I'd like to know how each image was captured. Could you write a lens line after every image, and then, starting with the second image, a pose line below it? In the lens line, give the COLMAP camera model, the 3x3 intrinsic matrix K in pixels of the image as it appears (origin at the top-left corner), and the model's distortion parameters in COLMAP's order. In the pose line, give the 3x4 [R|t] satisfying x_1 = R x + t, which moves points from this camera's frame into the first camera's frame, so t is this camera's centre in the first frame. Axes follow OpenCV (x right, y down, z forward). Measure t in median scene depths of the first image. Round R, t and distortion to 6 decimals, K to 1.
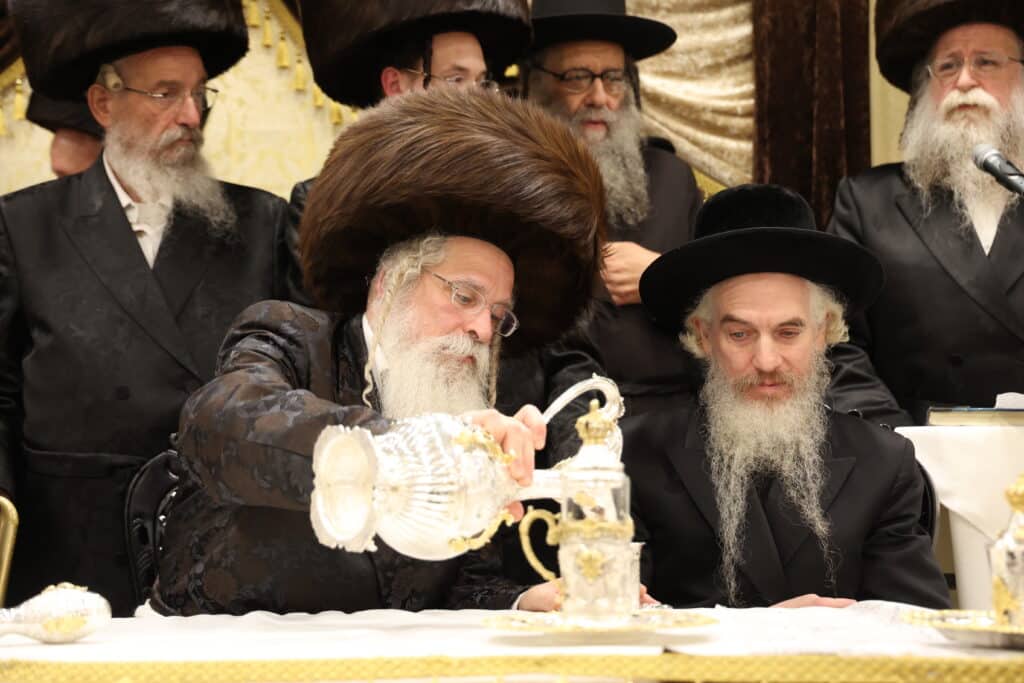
lens RADIAL K [[1928.6, 0, 505.8], [0, 1928.6, 345.3], [0, 0, 1]] dist [0.253995, 0.000000]
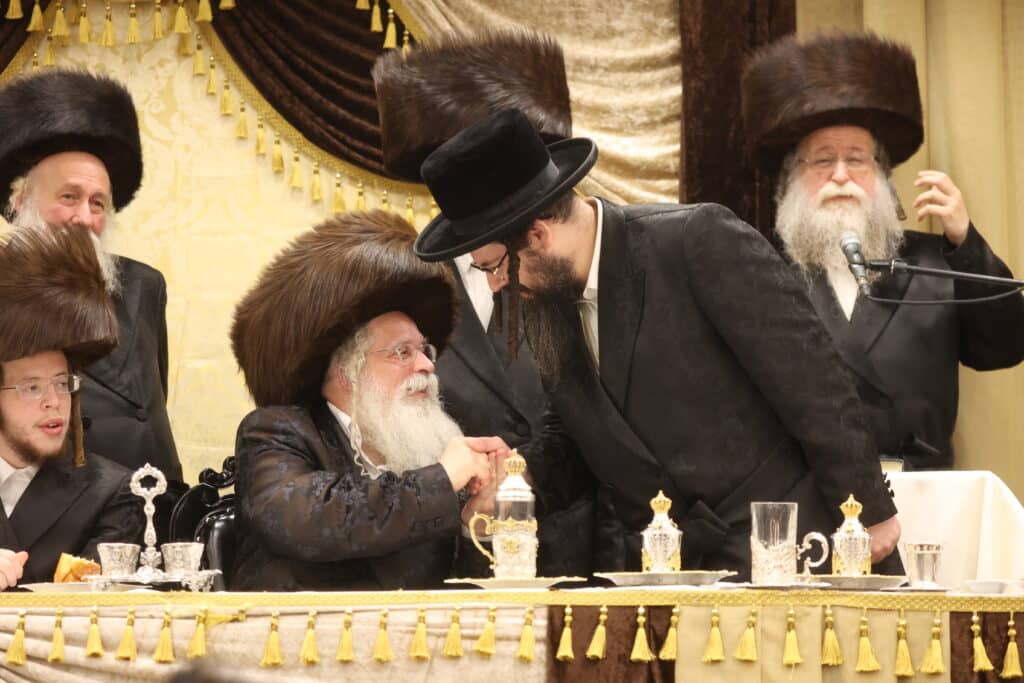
lens RADIAL K [[4182.9, 0, 514.3], [0, 4182.9, 340.6], [0, 0, 1]] dist [0.084614, 0.000000]
pose [[0.999724, -0.001257, 0.023478, -0.020065], [0.001124, 0.999983, 0.005655, -0.044856], [-0.023485, -0.005627, 0.999708, -1.371168]]
